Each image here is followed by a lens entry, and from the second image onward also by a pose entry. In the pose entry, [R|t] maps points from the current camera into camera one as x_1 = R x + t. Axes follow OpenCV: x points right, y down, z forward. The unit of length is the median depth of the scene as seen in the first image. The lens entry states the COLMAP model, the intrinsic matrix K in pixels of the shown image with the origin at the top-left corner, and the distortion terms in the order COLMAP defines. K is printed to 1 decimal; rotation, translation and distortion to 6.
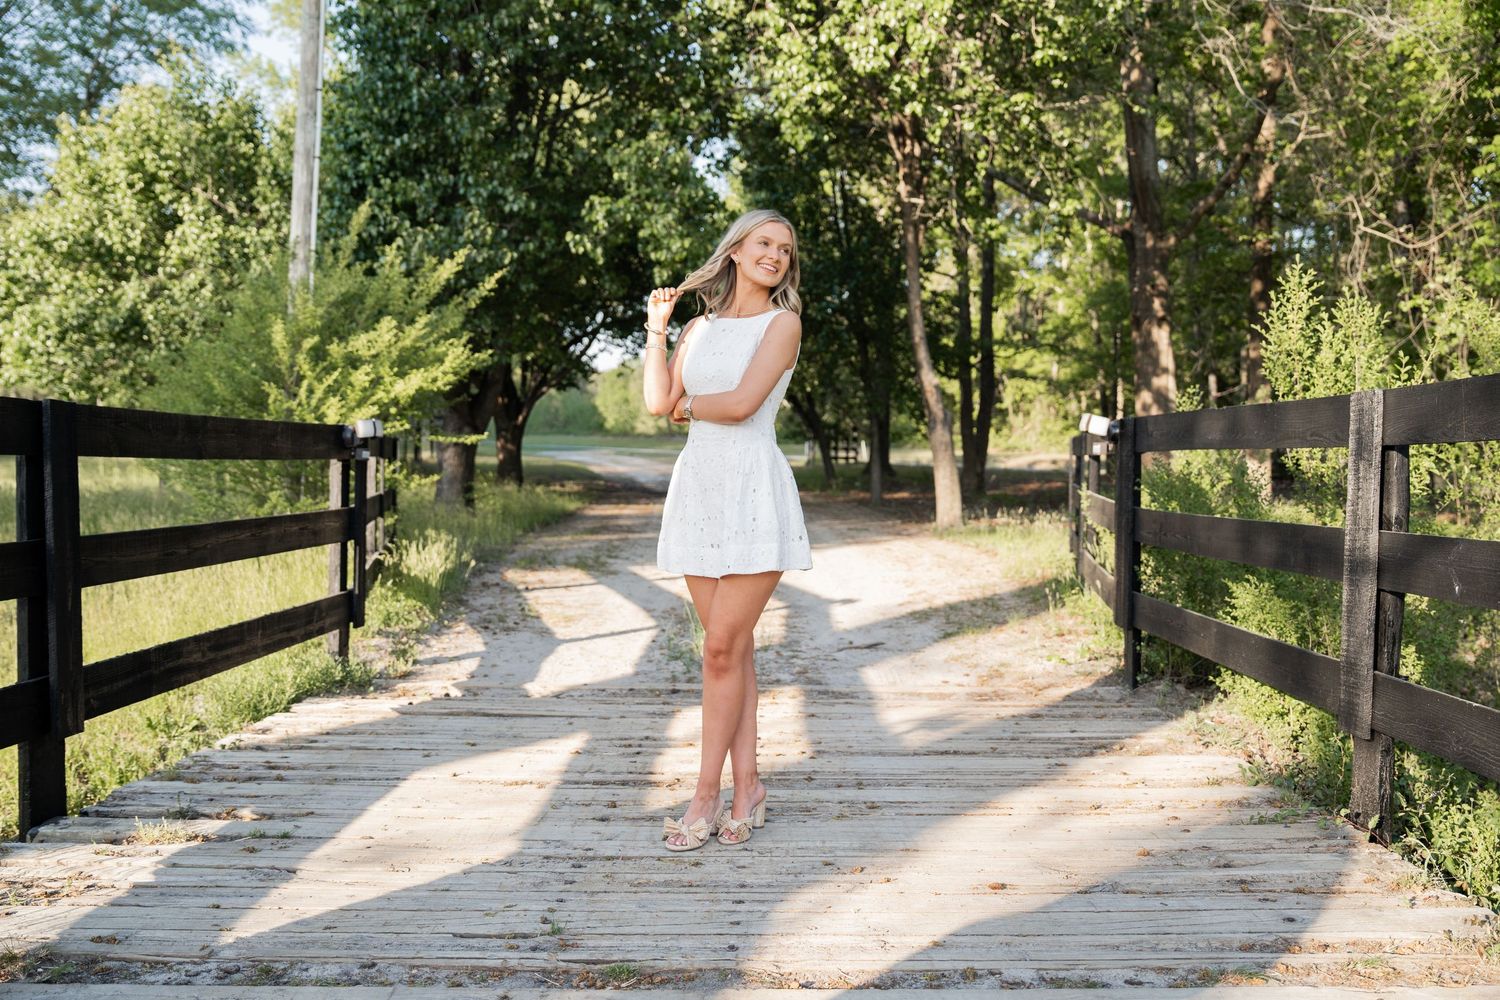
lens RADIAL K [[1394.1, 0, 743.6], [0, 1394.1, 505.9], [0, 0, 1]] dist [-0.006122, 0.000000]
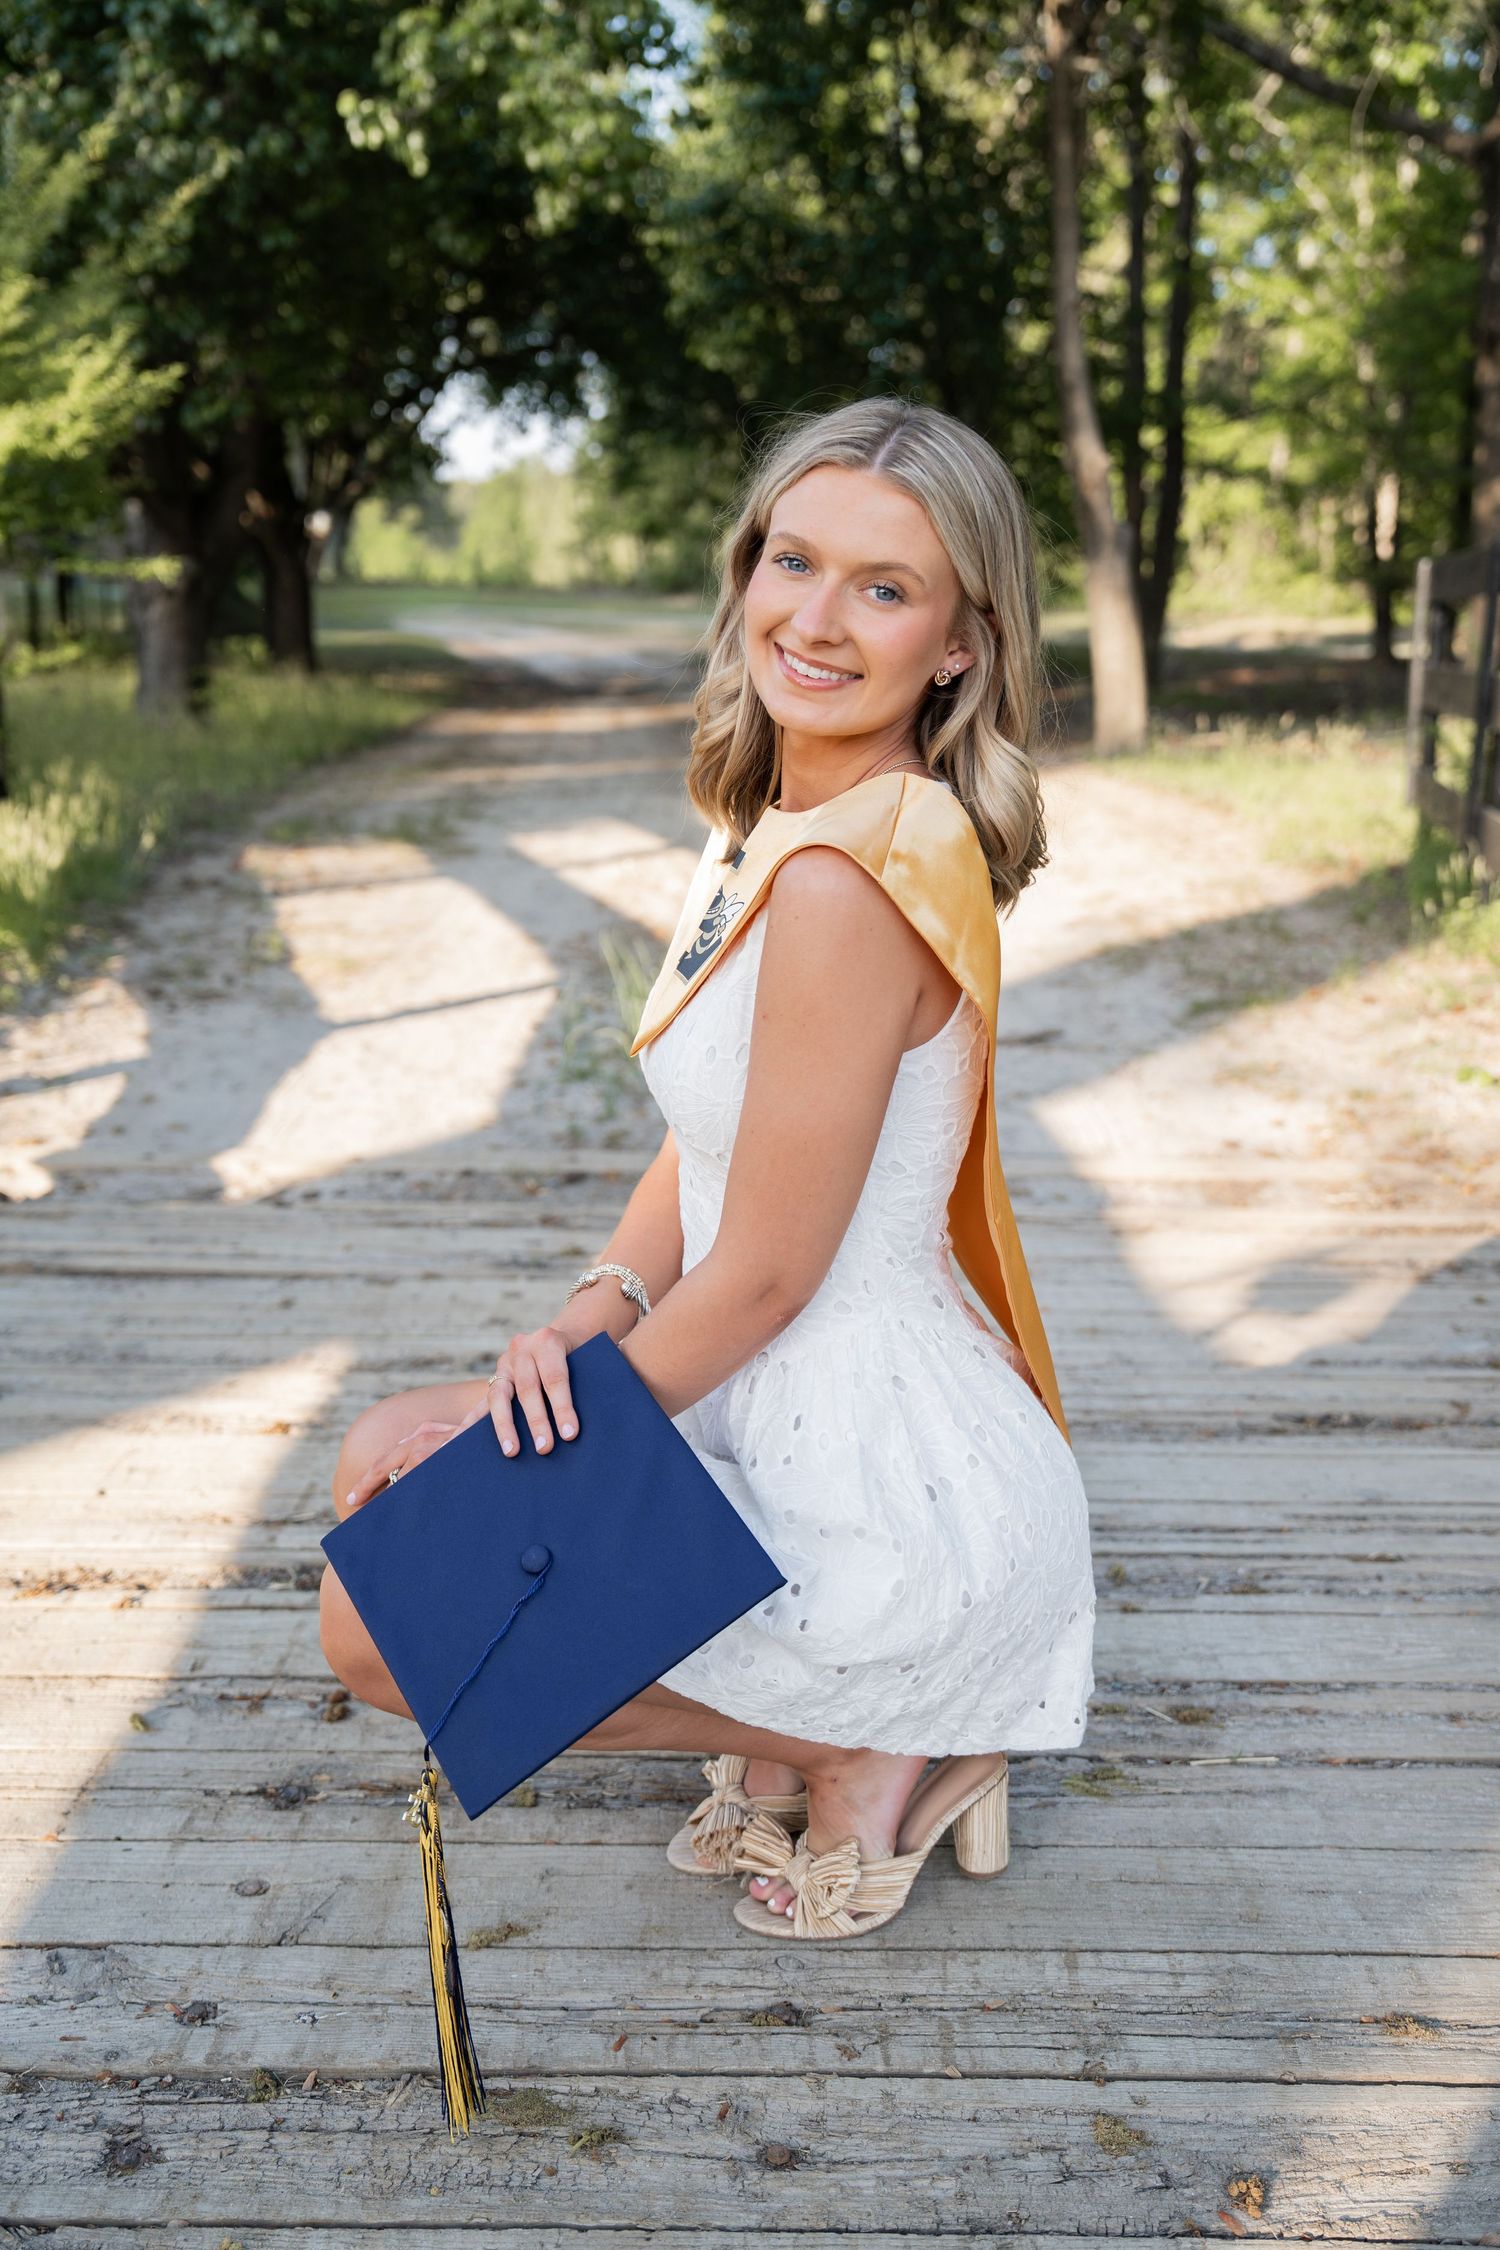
lens RADIAL K [[2107.3, 0, 728.3], [0, 2107.3, 1126.5], [0, 0, 1]] dist [0.045515, 0.000000]
pose [[0.999988, -0.002262, 0.004286, -0.004253], [0.001403, 0.981631, 0.190783, 0.000760], [-0.004639, -0.190774, 0.981623, 0.241364]]
